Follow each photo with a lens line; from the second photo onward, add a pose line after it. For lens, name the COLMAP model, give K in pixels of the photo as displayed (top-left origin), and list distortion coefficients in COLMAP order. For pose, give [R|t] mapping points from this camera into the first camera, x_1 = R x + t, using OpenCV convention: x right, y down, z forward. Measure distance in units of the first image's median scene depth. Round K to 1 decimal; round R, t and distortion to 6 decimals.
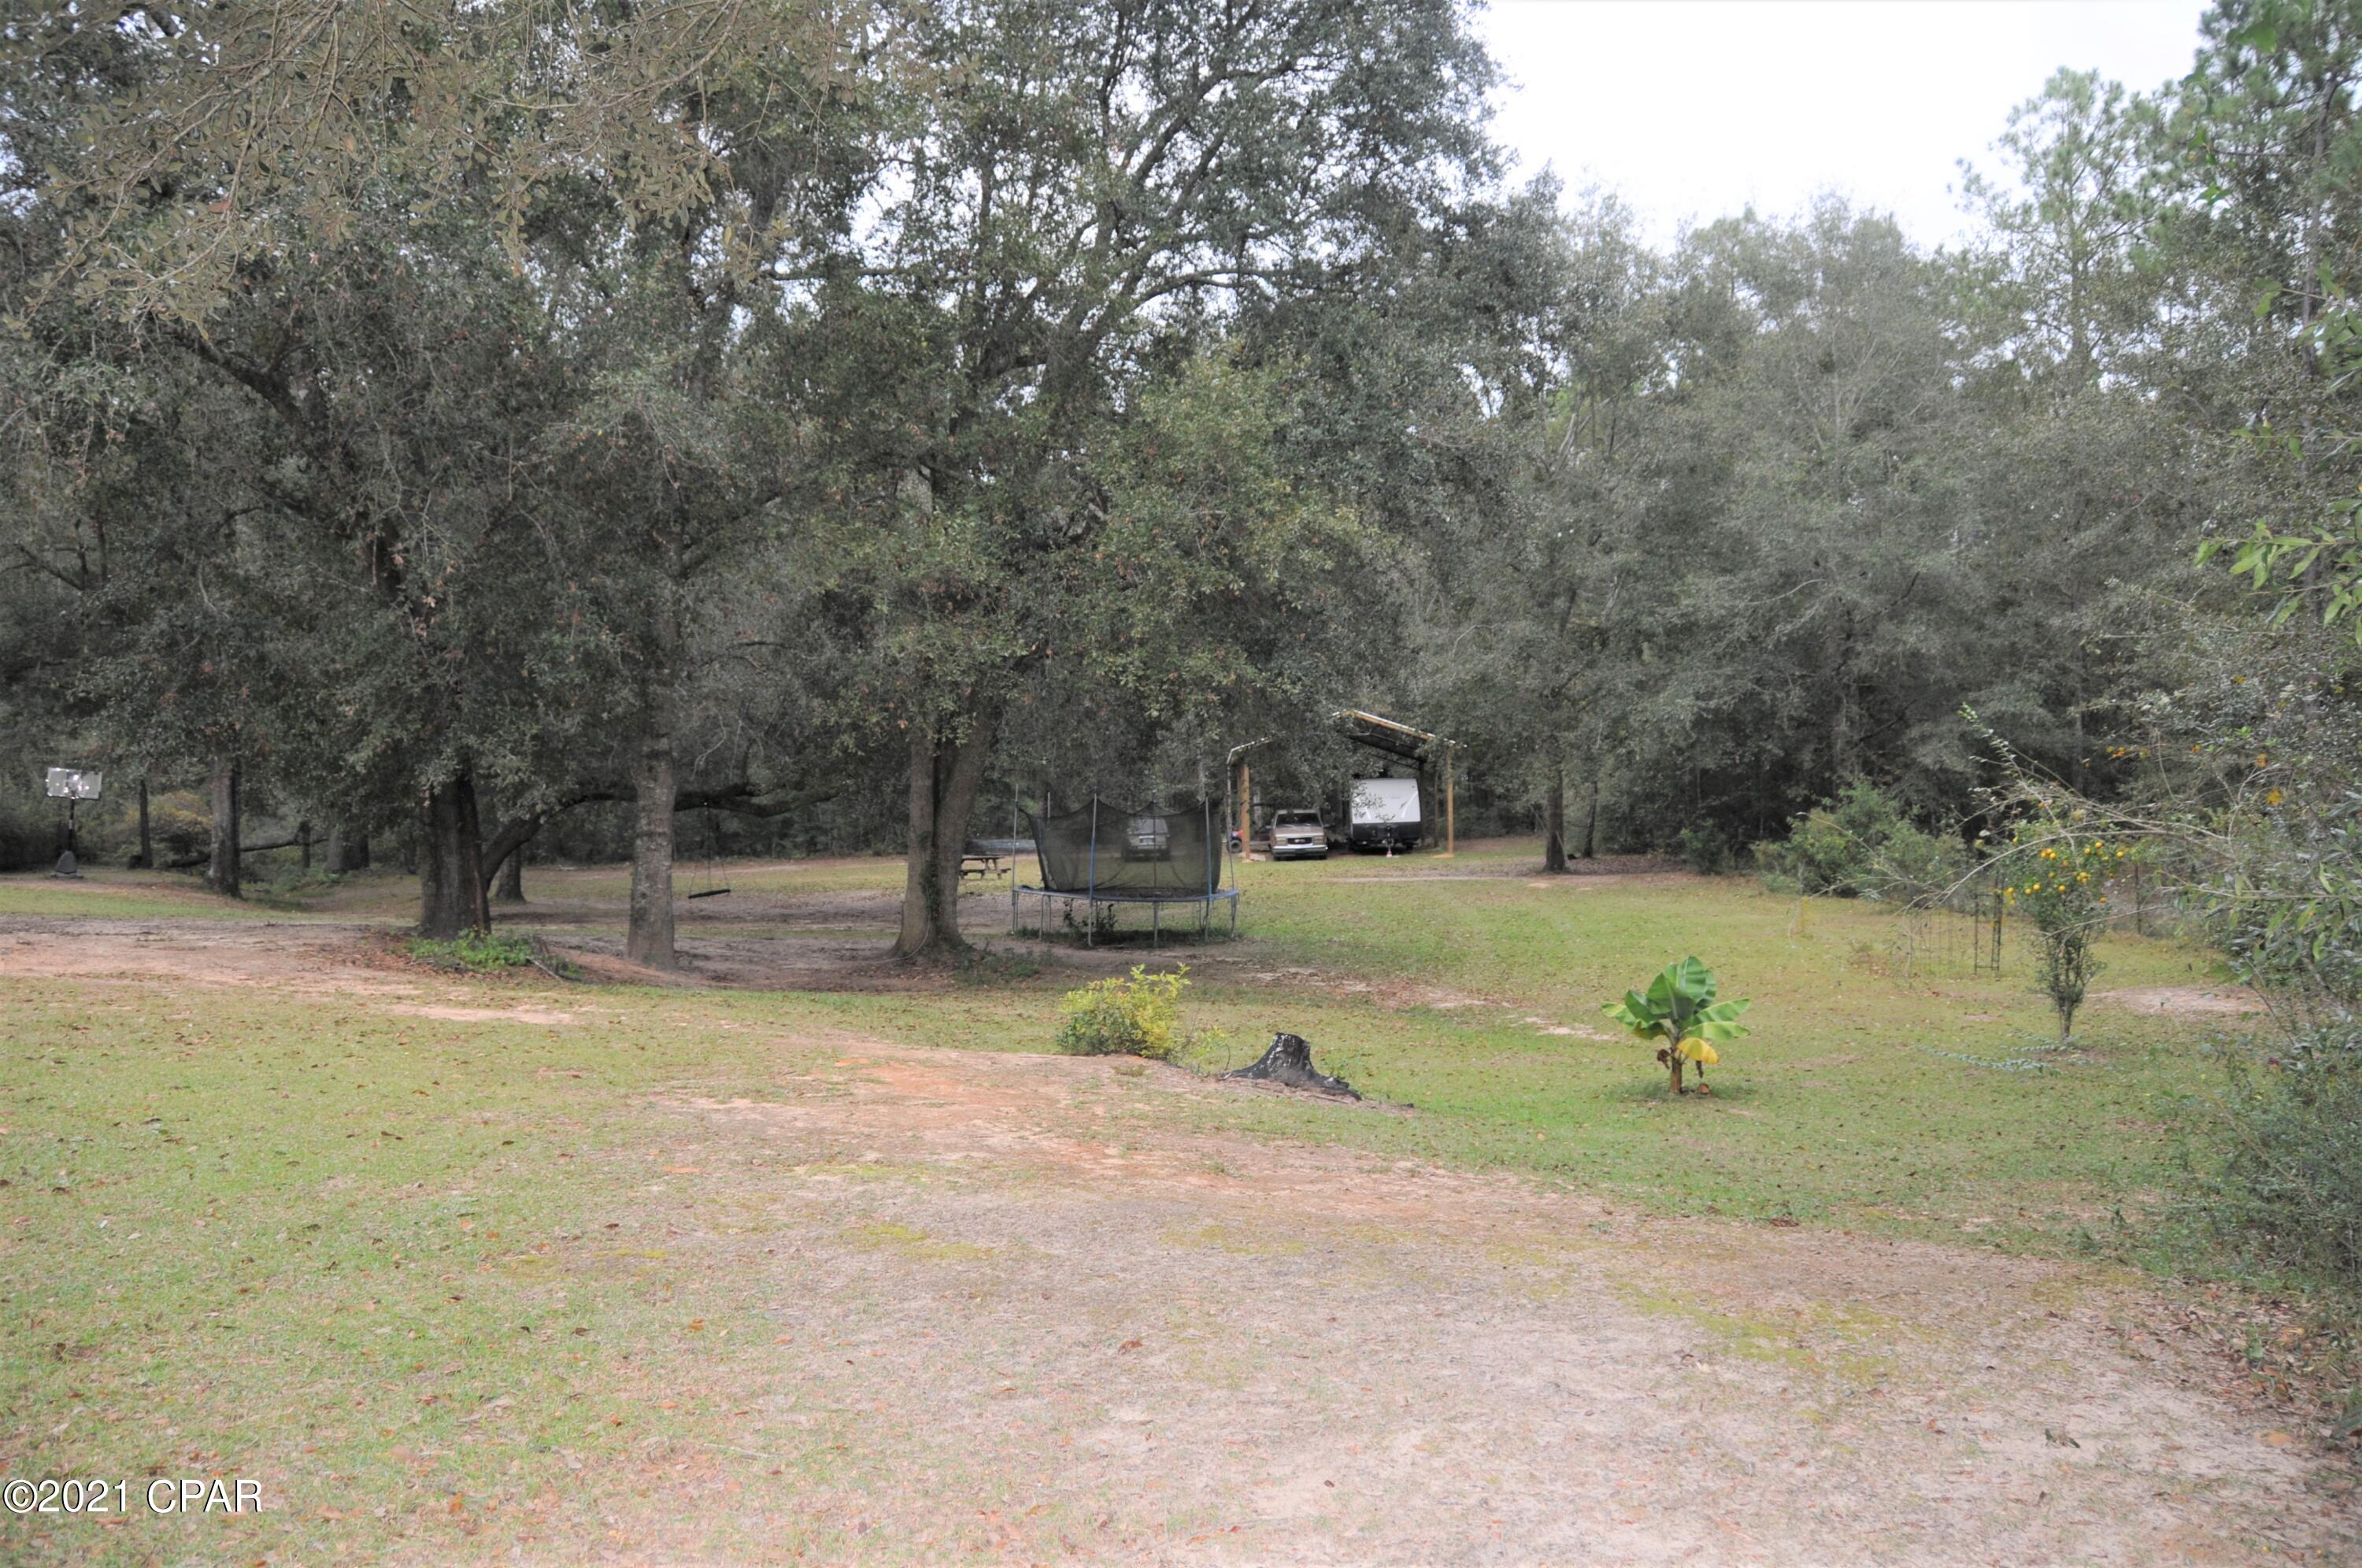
lens RADIAL K [[1858.1, 0, 1190.1], [0, 1858.1, 823.2], [0, 0, 1]] dist [-0.170456, 0.145135]
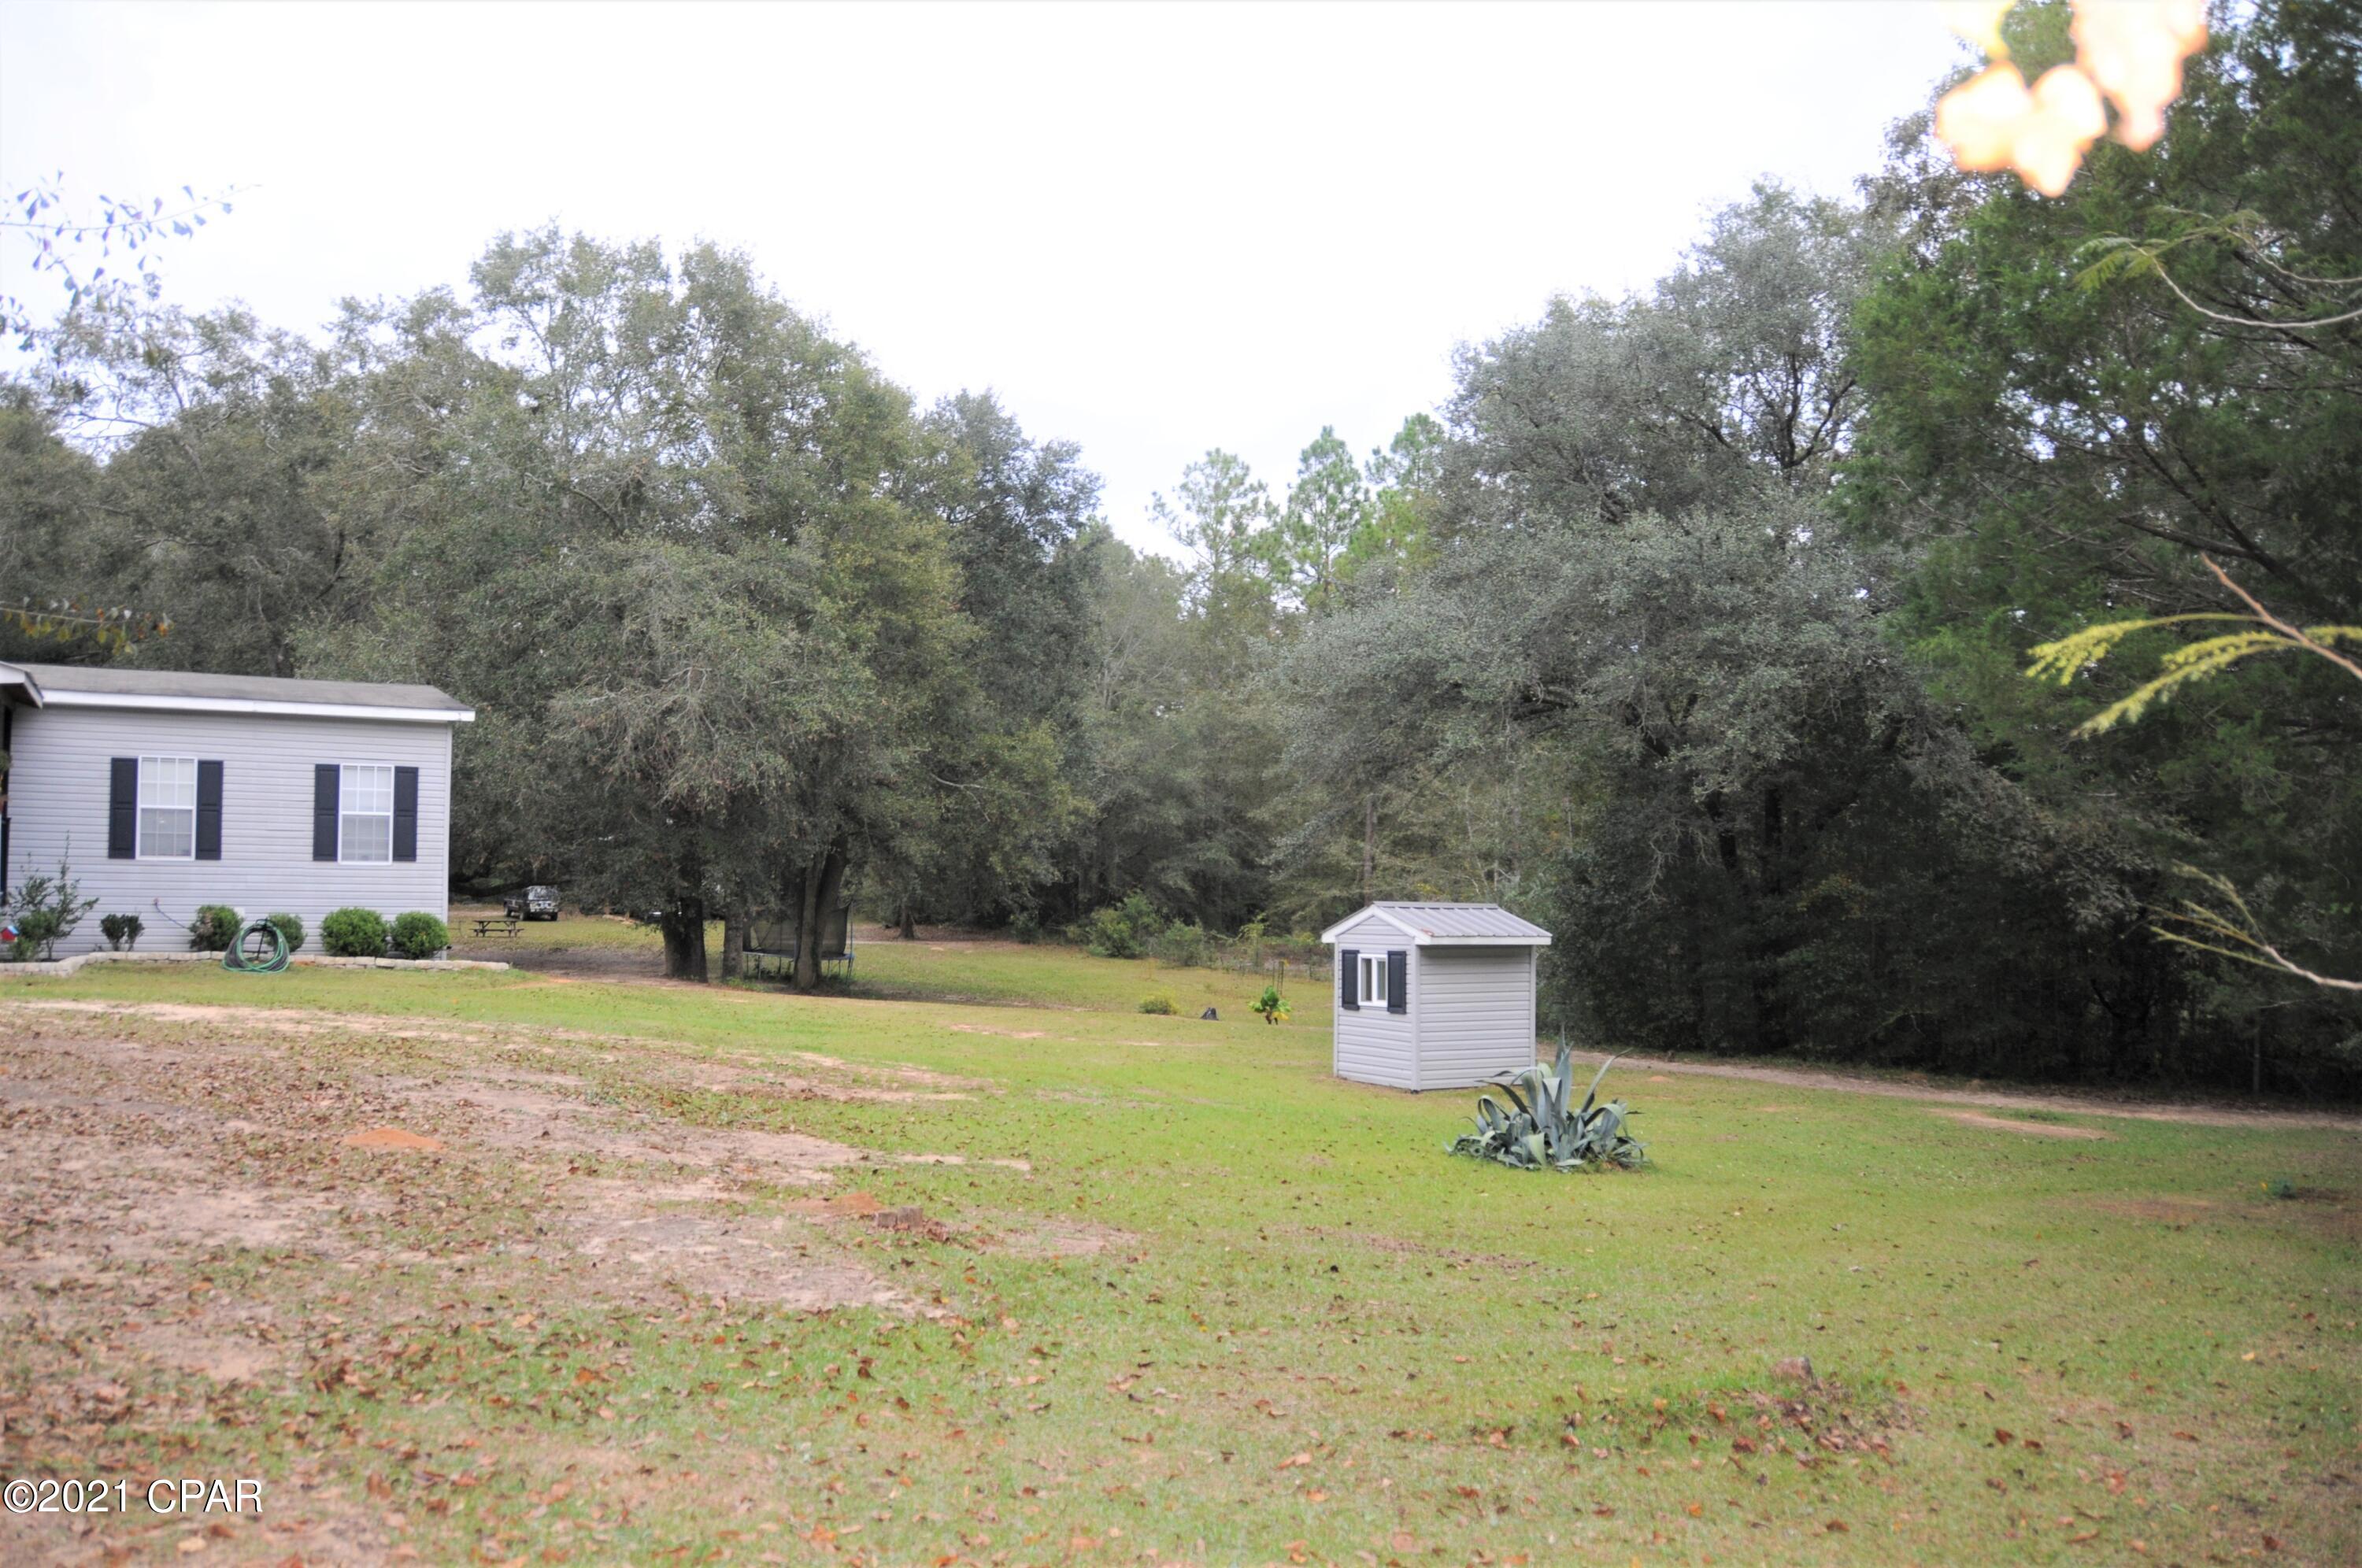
lens RADIAL K [[1858.1, 0, 1190.1], [0, 1858.1, 823.2], [0, 0, 1]] dist [-0.170456, 0.145135]
pose [[0.852650, 0.042806, 0.520726, -0.516342], [-0.029716, 0.998998, -0.033465, -0.032043], [-0.521636, 0.013060, 0.853068, -0.557741]]
